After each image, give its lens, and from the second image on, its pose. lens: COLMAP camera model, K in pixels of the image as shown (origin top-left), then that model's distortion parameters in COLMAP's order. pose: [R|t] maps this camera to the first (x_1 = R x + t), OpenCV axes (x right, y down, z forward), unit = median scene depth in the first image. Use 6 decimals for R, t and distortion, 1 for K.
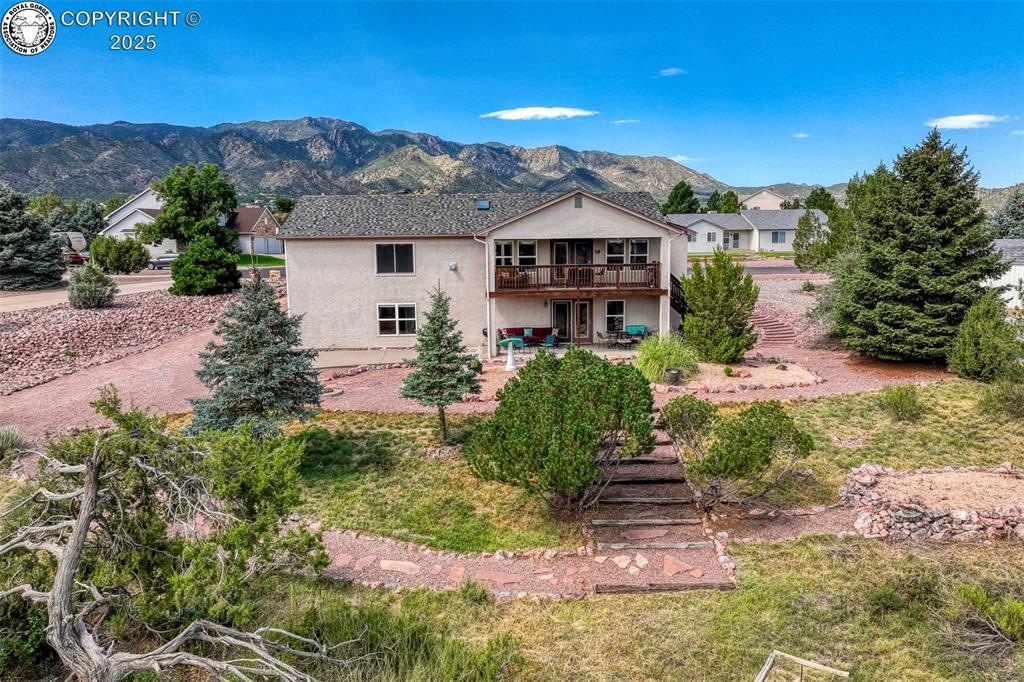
lens RADIAL K [[731.2, 0, 512.0], [0, 731.2, 341.0], [0, 0, 1]] dist [0.005200, 0.009462]
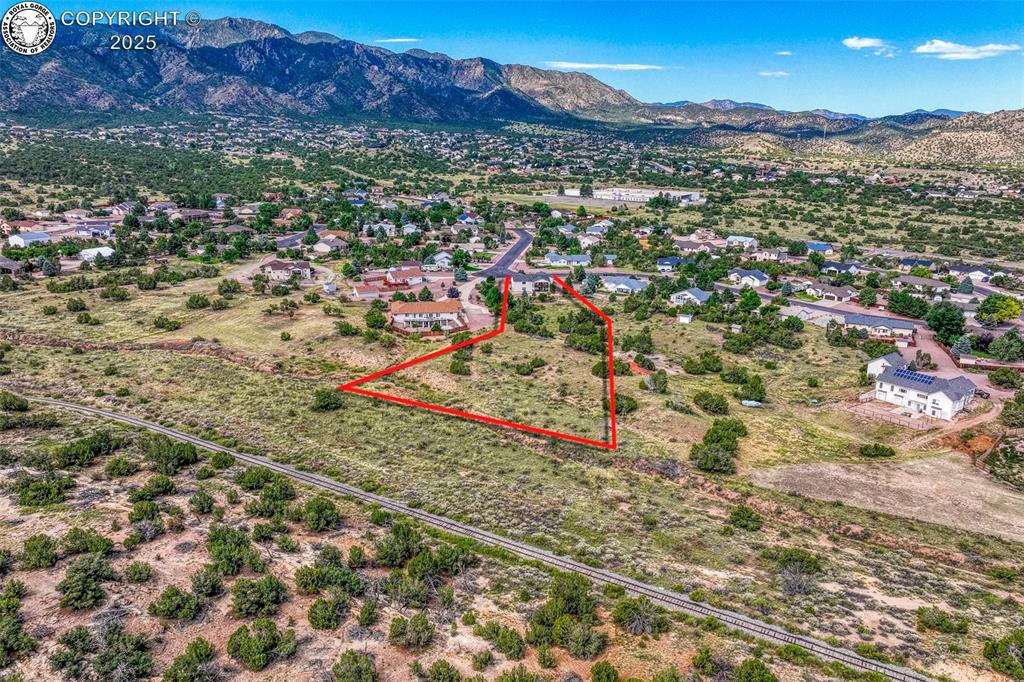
lens RADIAL K [[718.8, 0, 516.4], [0, 718.8, 337.7], [0, 0, 1]] dist [-0.005048, 0.023557]
pose [[0.993419, -0.006405, 0.114356, -0.973772], [-0.007950, 0.992171, 0.124637, -0.413866], [-0.114259, -0.124726, 0.985590, -6.189540]]
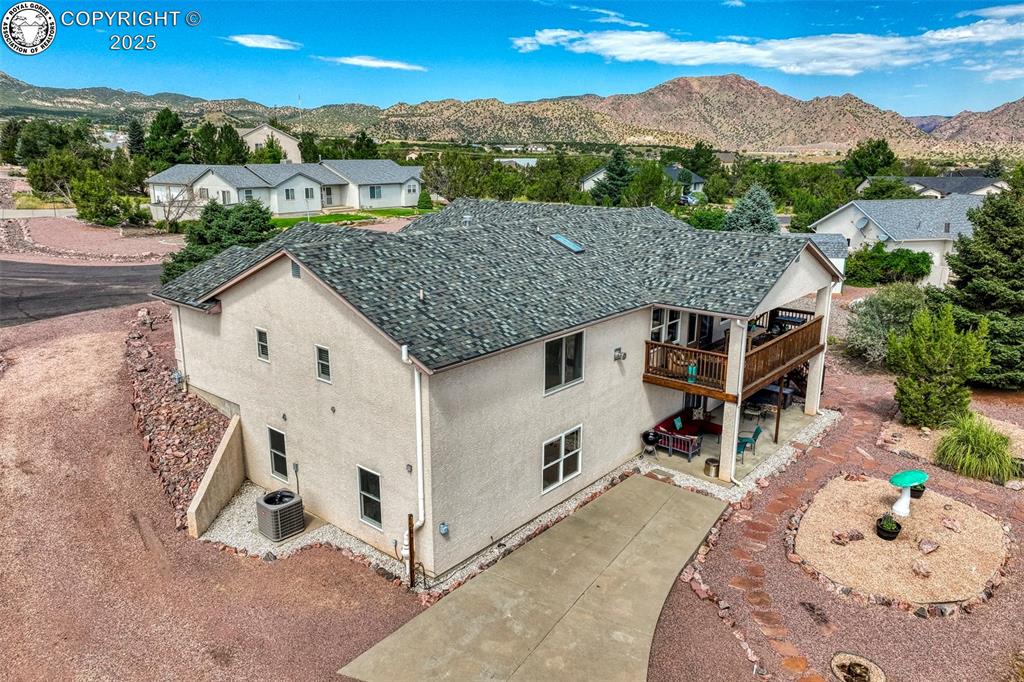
lens RADIAL K [[718.8, 0, 516.4], [0, 718.8, 337.7], [0, 0, 1]] dist [-0.005048, 0.023557]
pose [[0.655121, -0.172913, 0.735471, -0.407600], [0.086681, 0.984232, 0.154187, -0.150211], [-0.750535, -0.037260, 0.659780, 0.438394]]
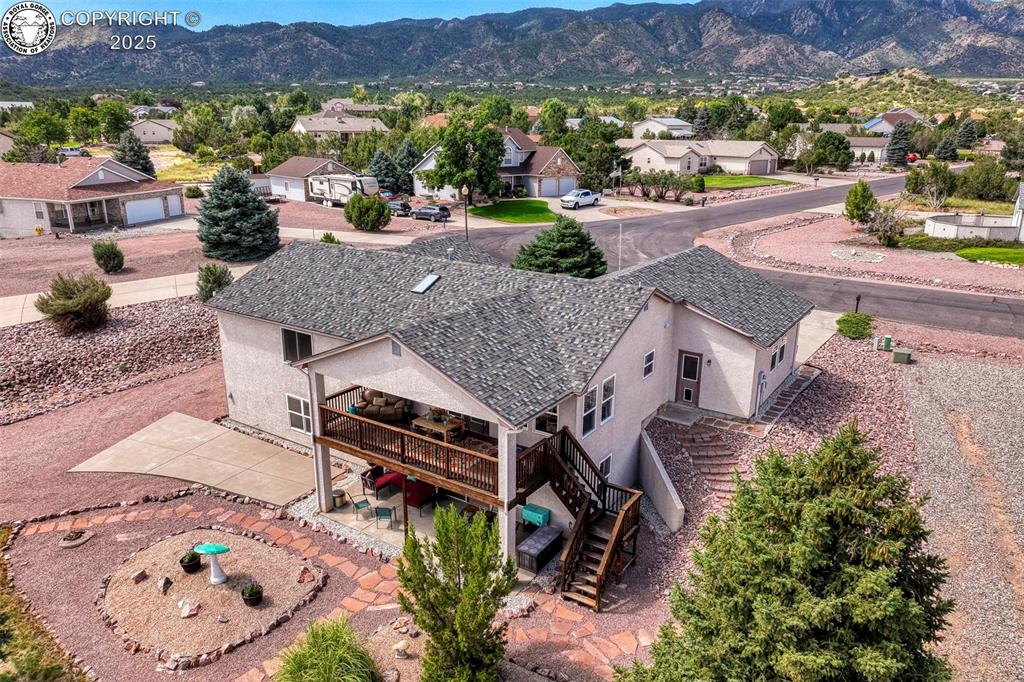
lens RADIAL K [[718.8, 0, 516.4], [0, 718.8, 337.7], [0, 0, 1]] dist [-0.005048, 0.023557]
pose [[0.821713, 0.182928, -0.539746, 0.331150], [-0.095850, 0.977954, 0.185521, -0.203586], [0.561784, -0.100710, 0.821131, 0.312012]]
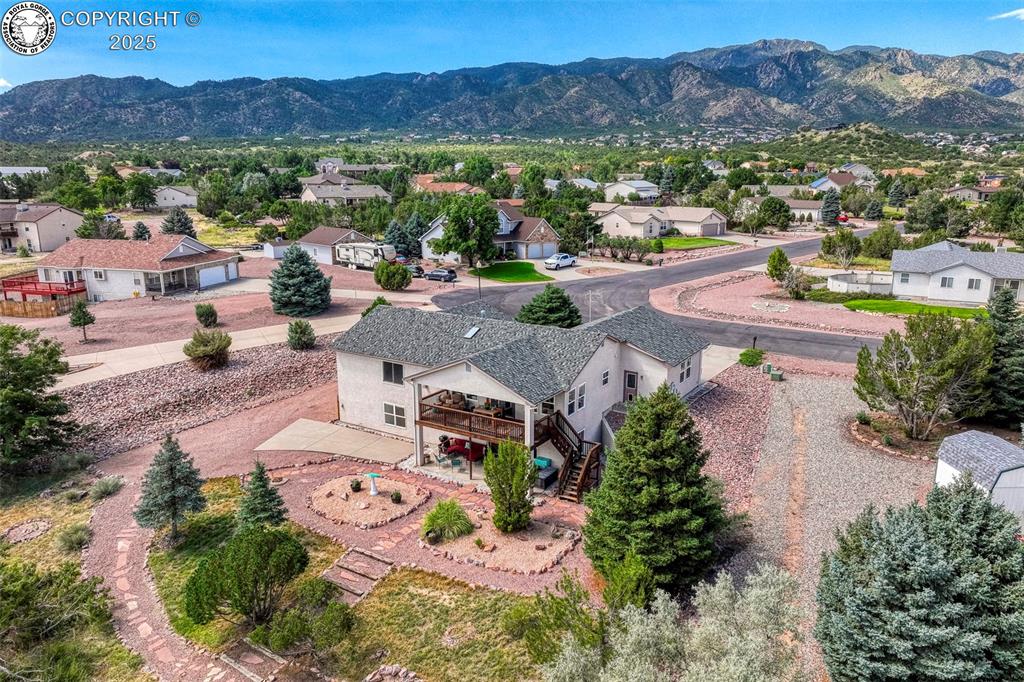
lens RADIAL K [[718.8, 0, 516.4], [0, 718.8, 337.7], [0, 0, 1]] dist [-0.005048, 0.023557]
pose [[0.838715, 0.137626, -0.526893, 0.498425], [-0.086566, 0.988930, 0.120514, -0.243897], [0.537647, -0.055465, 0.841344, -0.007409]]
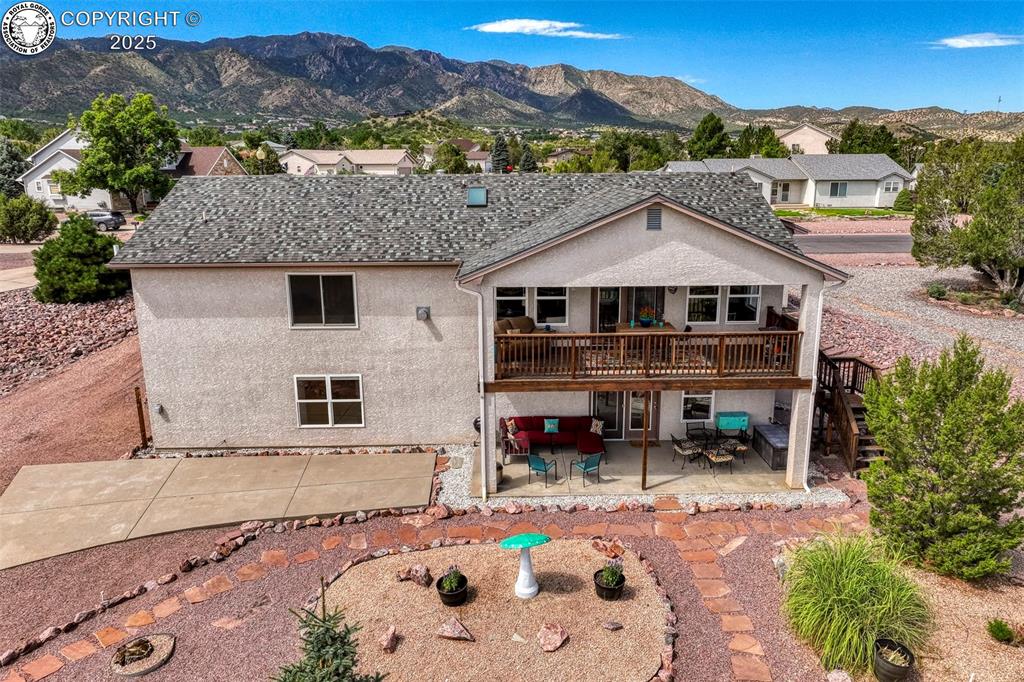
lens RADIAL K [[724.8, 0, 513.7], [0, 724.8, 341.6], [0, 0, 1]] dist [-0.007095, 0.027811]
pose [[0.999970, 0.007740, -0.000547, -0.005686], [-0.007640, 0.994450, 0.104932, -0.095115], [0.001357, -0.104925, 0.994479, 0.288118]]
